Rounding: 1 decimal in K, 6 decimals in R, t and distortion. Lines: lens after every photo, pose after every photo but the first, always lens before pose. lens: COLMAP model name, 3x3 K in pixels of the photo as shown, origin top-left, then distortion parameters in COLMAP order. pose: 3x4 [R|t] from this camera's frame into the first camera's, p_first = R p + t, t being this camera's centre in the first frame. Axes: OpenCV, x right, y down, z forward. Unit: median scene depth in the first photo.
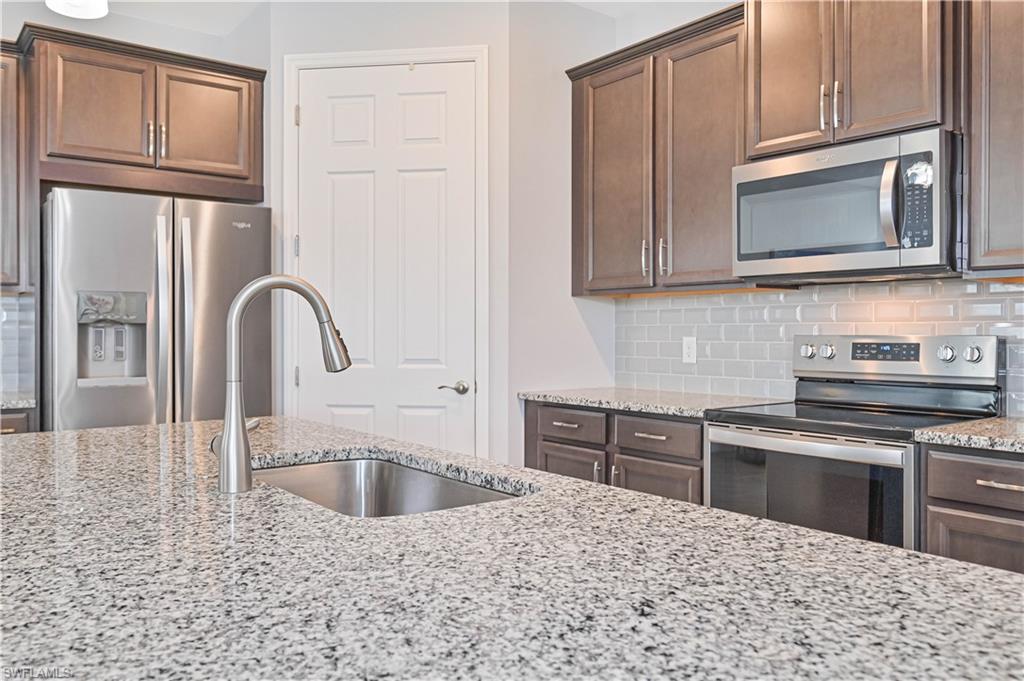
lens RADIAL K [[790.2, 0, 519.3], [0, 790.2, 331.5], [0, 0, 1]] dist [-0.002554, -0.003196]
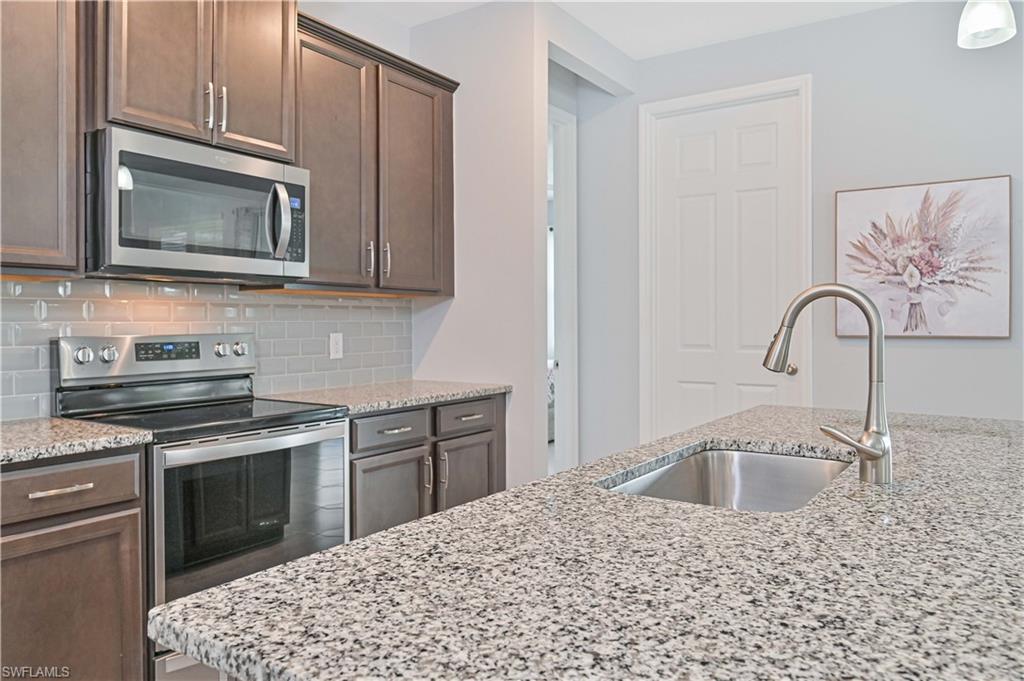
lens RADIAL K [[742.9, 0, 514.3], [0, 742.9, 326.4], [0, 0, 1]] dist [0.003191, 0.001704]
pose [[-0.317097, -0.003170, 0.948388, -0.542329], [0.007803, 0.999952, 0.005951, -0.007960], [-0.948361, 0.009287, -0.317057, 0.809823]]
